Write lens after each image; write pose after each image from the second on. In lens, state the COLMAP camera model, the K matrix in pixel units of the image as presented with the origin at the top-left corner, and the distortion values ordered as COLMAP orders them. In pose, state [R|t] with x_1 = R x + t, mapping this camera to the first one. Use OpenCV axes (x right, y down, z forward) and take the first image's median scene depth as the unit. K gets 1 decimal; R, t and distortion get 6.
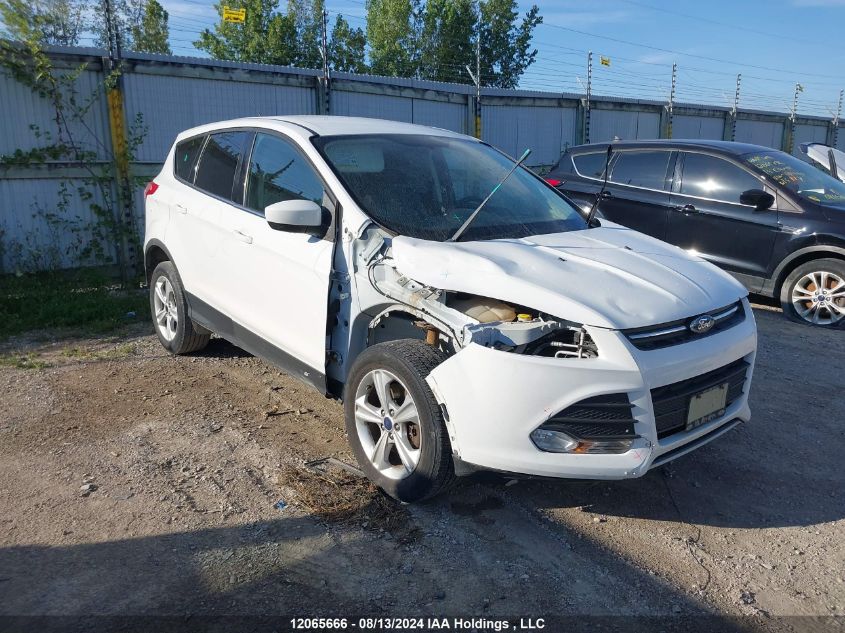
lens RADIAL K [[666.7, 0, 419.9], [0, 666.7, 320.9], [0, 0, 1]] dist [0.021615, -0.019664]
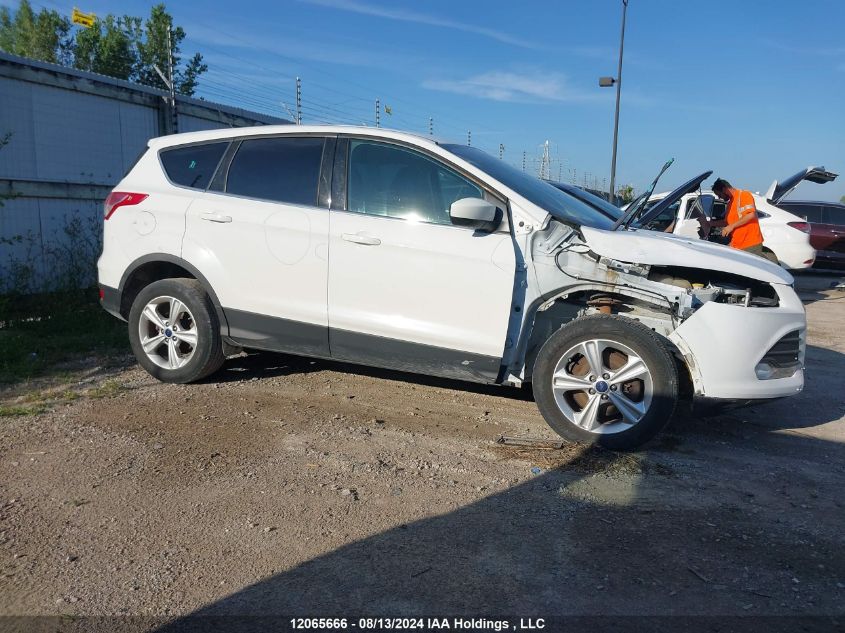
lens RADIAL K [[666.7, 0, 430.5], [0, 666.7, 311.4], [0, 0, 1]] dist [0.021615, -0.019664]
pose [[0.876933, -0.055511, 0.477396, -0.482785], [0.095300, 0.993668, -0.059514, 0.037549], [-0.471070, 0.097686, 0.876670, 0.066280]]
